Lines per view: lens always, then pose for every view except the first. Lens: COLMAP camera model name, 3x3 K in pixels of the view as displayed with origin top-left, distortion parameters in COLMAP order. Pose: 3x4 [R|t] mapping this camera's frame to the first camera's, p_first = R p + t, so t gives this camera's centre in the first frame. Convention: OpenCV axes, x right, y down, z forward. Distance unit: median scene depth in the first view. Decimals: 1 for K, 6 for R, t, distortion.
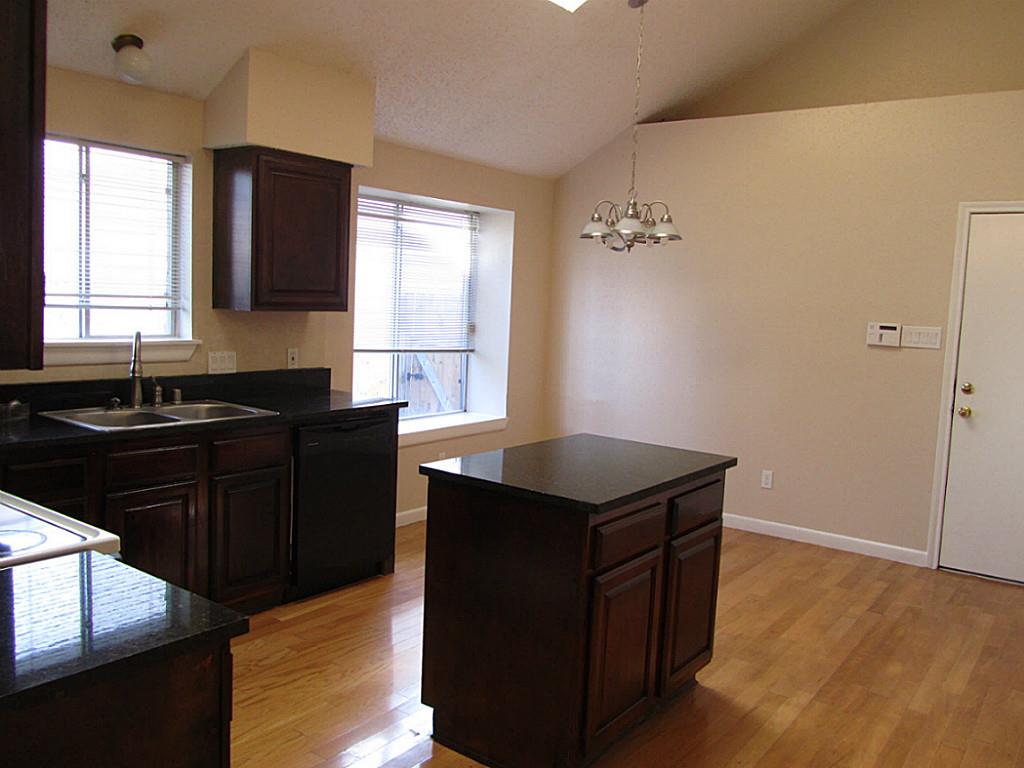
lens RADIAL K [[844.4, 0, 512.0], [0, 844.4, 384.0], [0, 0, 1]] dist [-0.036044, 0.005810]
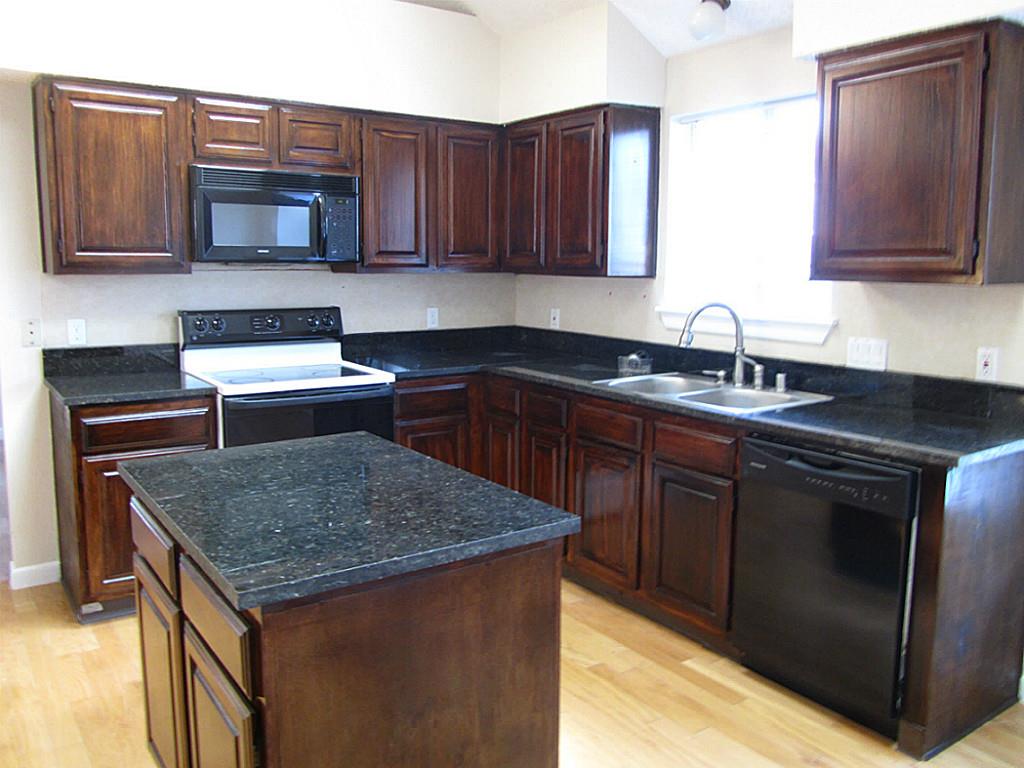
lens RADIAL K [[844.4, 0, 512.0], [0, 844.4, 384.0], [0, 0, 1]] dist [-0.036044, 0.005810]
pose [[-0.323922, 0.094182, -0.941384, 0.504780], [-0.112772, 0.984095, 0.137259, -0.072001], [0.939339, 0.150623, -0.308149, 1.037973]]
